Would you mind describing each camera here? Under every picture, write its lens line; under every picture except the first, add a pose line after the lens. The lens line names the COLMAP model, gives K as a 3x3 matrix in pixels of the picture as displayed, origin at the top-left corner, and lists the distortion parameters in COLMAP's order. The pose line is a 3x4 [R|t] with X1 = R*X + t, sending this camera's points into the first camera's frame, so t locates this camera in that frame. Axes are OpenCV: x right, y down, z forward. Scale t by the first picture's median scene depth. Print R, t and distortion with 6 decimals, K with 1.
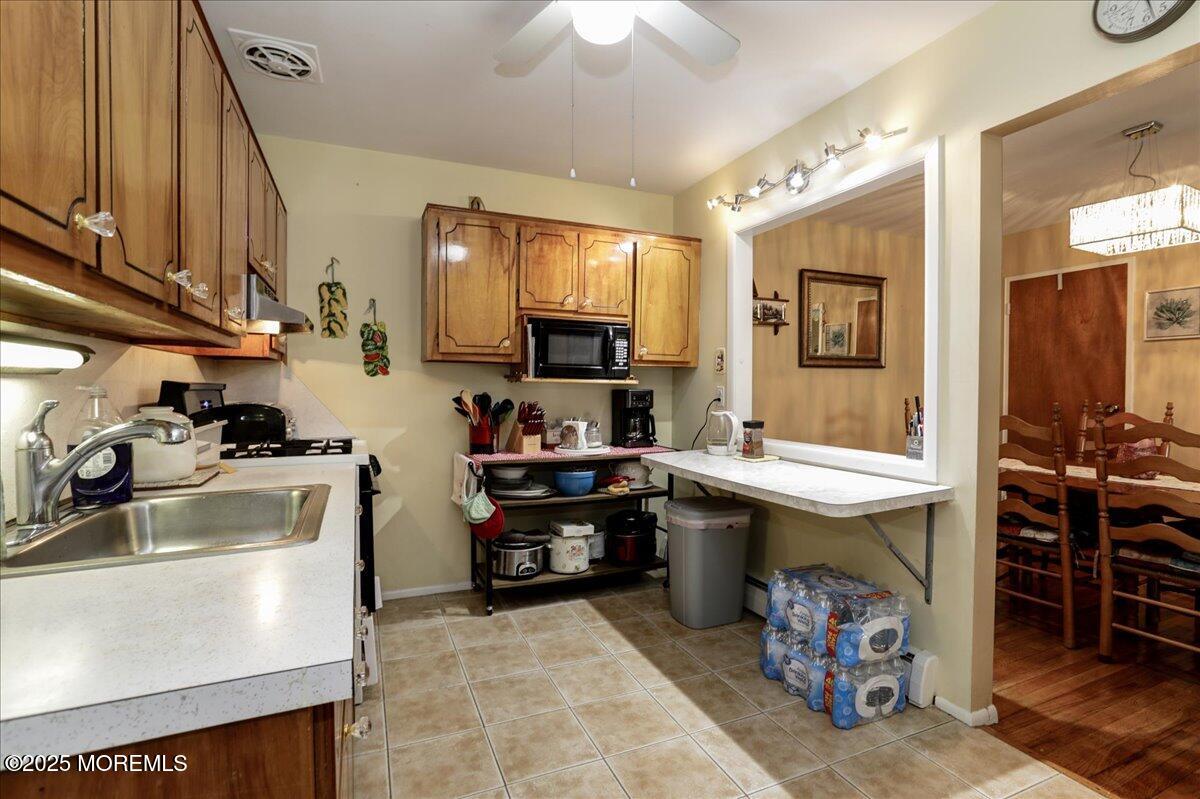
lens RADIAL K [[556.6, 0, 604.5], [0, 556.6, 398.6], [0, 0, 1]] dist [-0.045654, 0.022362]
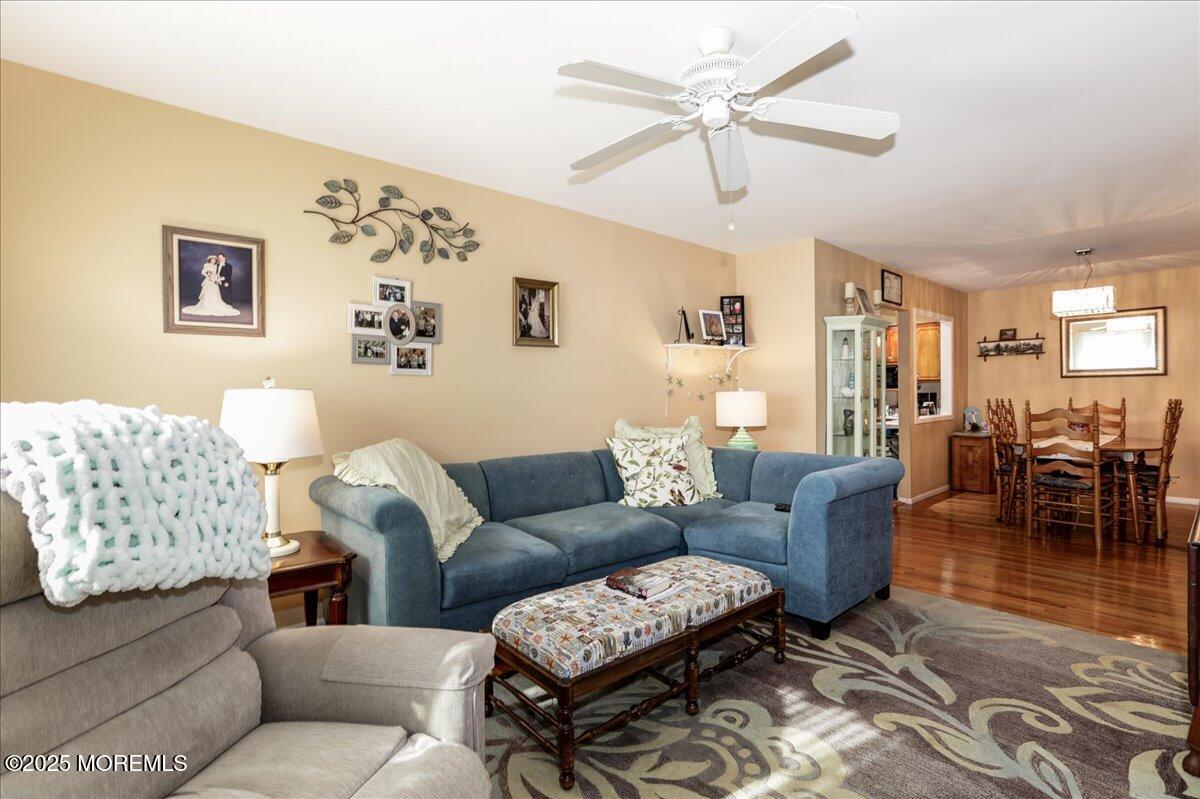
lens RADIAL K [[556.6, 0, 604.5], [0, 556.6, 398.6], [0, 0, 1]] dist [-0.045654, 0.022362]
pose [[0.301425, 0.001508, -0.953489, 1.879534], [-0.017215, 0.999844, -0.003861, 0.036431], [0.953335, 0.017578, 0.301404, -0.902823]]
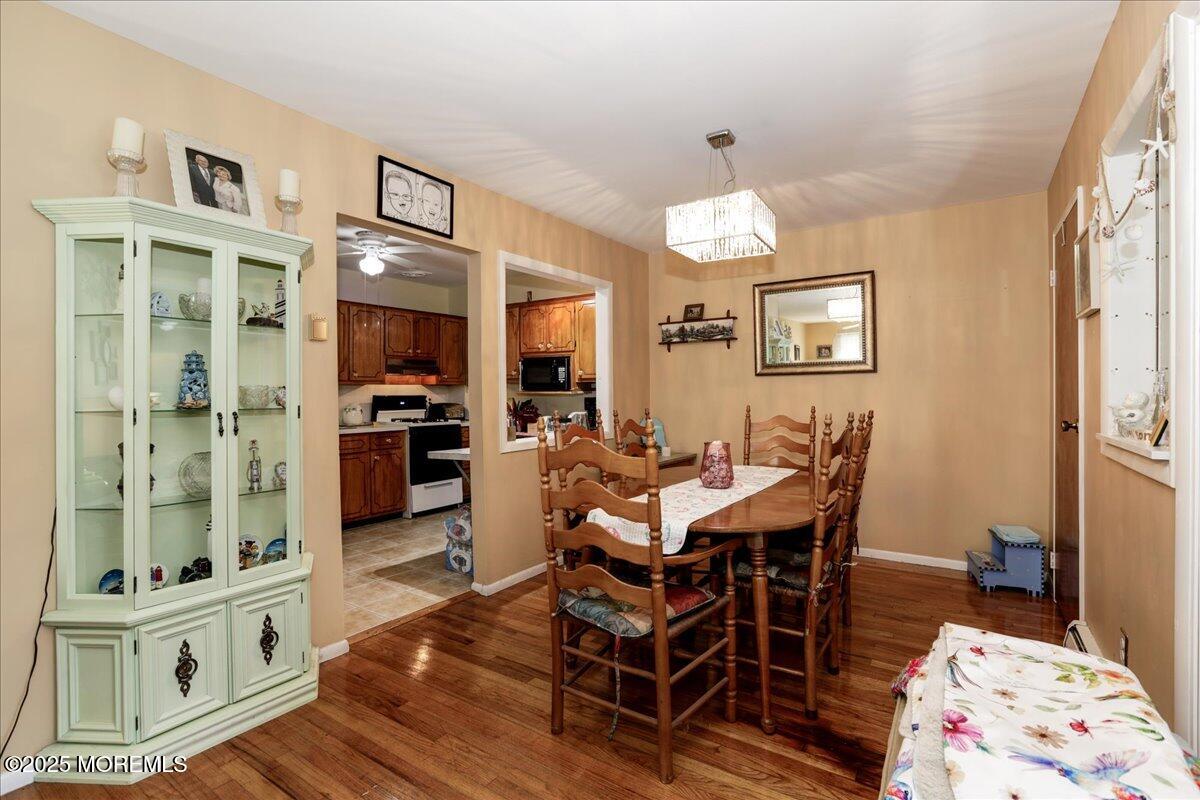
lens RADIAL K [[548.8, 0, 584.0], [0, 548.8, 395.9], [0, 0, 1]] dist [-0.039542, 0.000289]
pose [[0.515111, -0.004419, -0.857112, 1.423350], [-0.015697, 0.999770, -0.014588, 0.000564], [0.856979, 0.020969, 0.514924, 0.237480]]
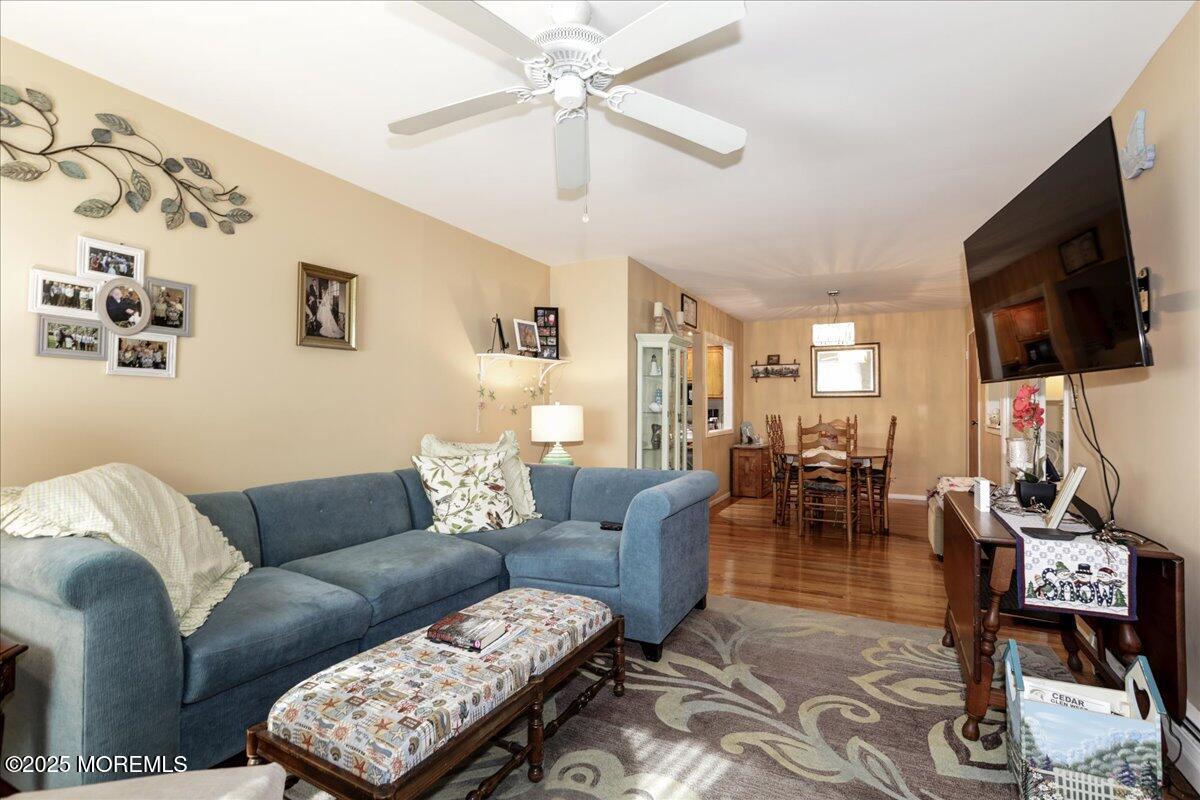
lens RADIAL K [[551.2, 0, 609.0], [0, 551.2, 399.2], [0, 0, 1]] dist [-0.042854, 0.021316]
pose [[0.630697, -0.014848, -0.775887, 1.779816], [-0.021947, 0.999076, -0.036959, 0.039005], [0.775719, 0.040338, 0.629788, -0.904257]]
